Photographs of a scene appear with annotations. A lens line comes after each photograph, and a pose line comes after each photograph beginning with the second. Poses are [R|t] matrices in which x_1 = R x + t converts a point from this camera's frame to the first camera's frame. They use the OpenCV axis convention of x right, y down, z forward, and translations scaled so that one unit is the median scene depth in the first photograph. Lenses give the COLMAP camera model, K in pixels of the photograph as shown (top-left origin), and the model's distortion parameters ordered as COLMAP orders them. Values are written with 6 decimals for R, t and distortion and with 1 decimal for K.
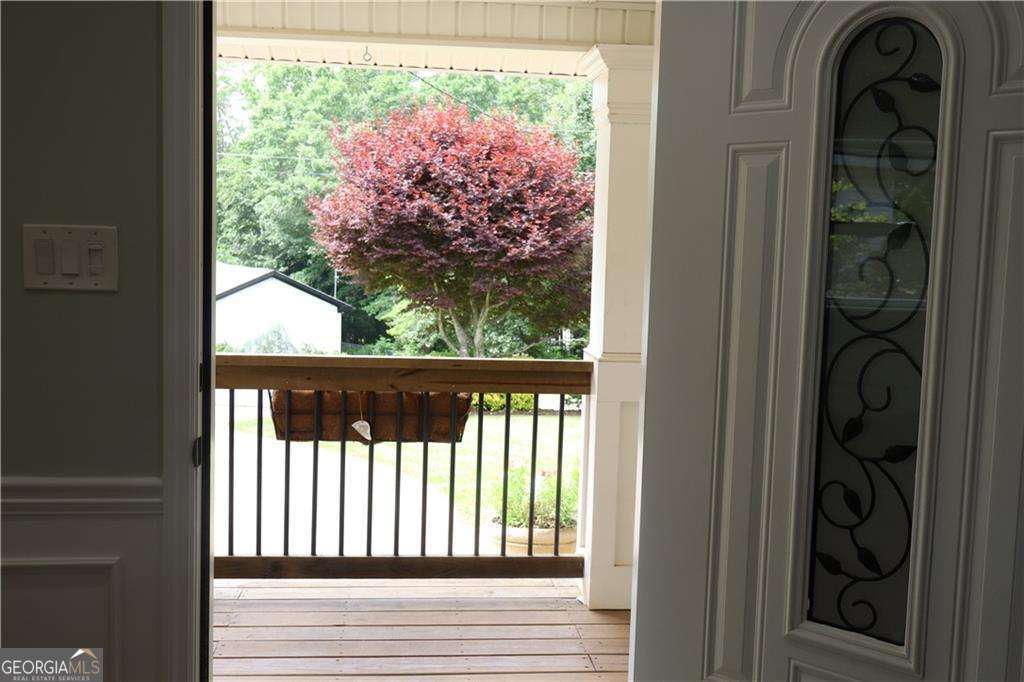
lens RADIAL K [[1082.7, 0, 512.4], [0, 1082.7, 343.6], [0, 0, 1]] dist [0.106520, 0.000000]
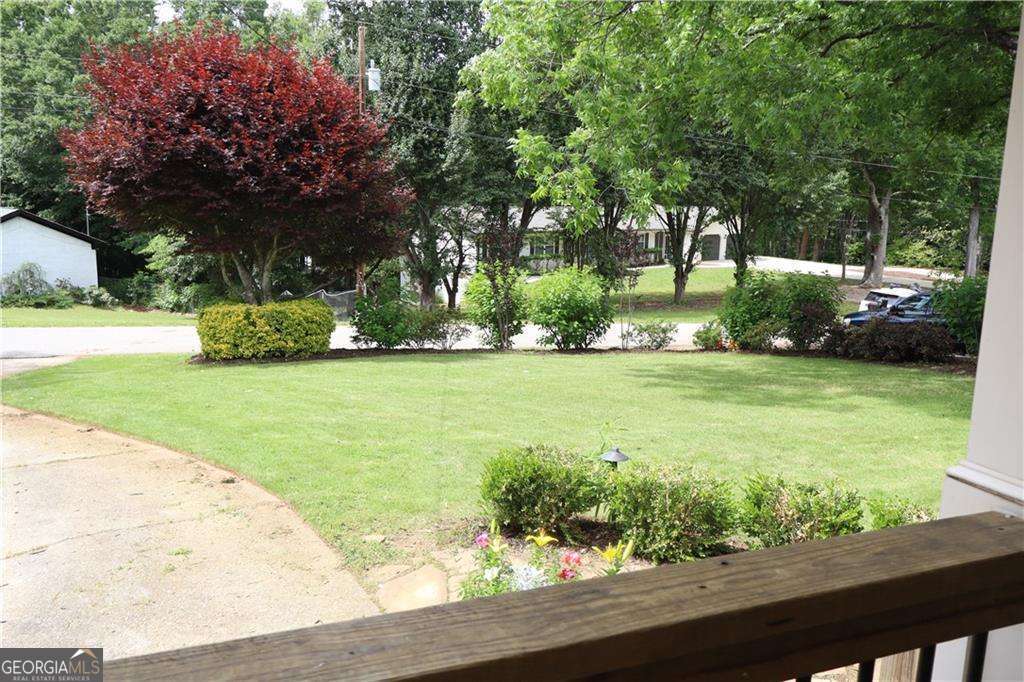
lens RADIAL K [[858.0, 0, 513.7], [0, 858.0, 335.2], [0, 0, 1]] dist [-0.002081, 0.020947]
pose [[0.954121, -0.059882, 0.293373, -0.040540], [0.033772, 0.995067, 0.093275, -0.017546], [-0.297512, -0.079088, 0.951437, 0.171270]]
